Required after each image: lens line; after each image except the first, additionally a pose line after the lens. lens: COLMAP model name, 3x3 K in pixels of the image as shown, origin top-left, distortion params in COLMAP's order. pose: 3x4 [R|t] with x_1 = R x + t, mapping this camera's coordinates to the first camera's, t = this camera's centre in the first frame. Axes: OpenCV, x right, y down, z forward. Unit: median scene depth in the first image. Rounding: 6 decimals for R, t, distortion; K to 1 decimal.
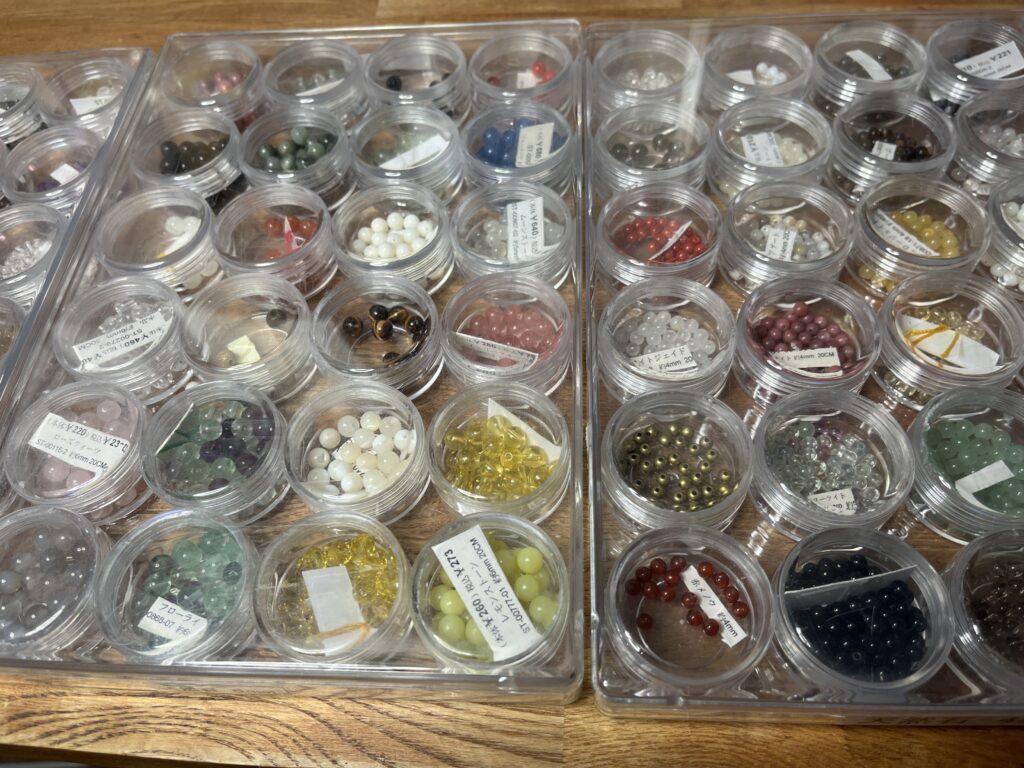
lens RADIAL K [[816.4, 0, 512.0], [0, 816.4, 384.0], [0, 0, 1]] dist [0.041147, -0.115655]
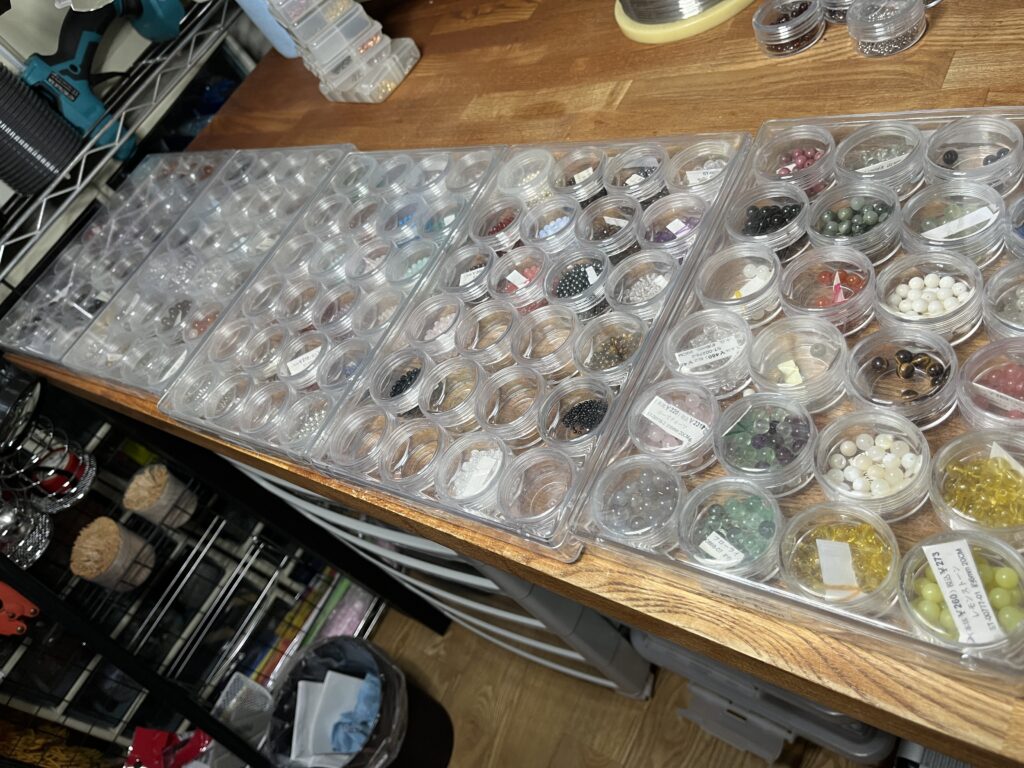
lens RADIAL K [[753.9, 0, 544.5], [0, 753.9, 392.7], [0, 0, 1]] dist [0.074754, -0.119428]
pose [[0.830129, 0.154096, -0.535854, 0.013132], [-0.148977, 0.987411, 0.053160, -0.014943], [0.537300, 0.035700, 0.842635, -0.304711]]
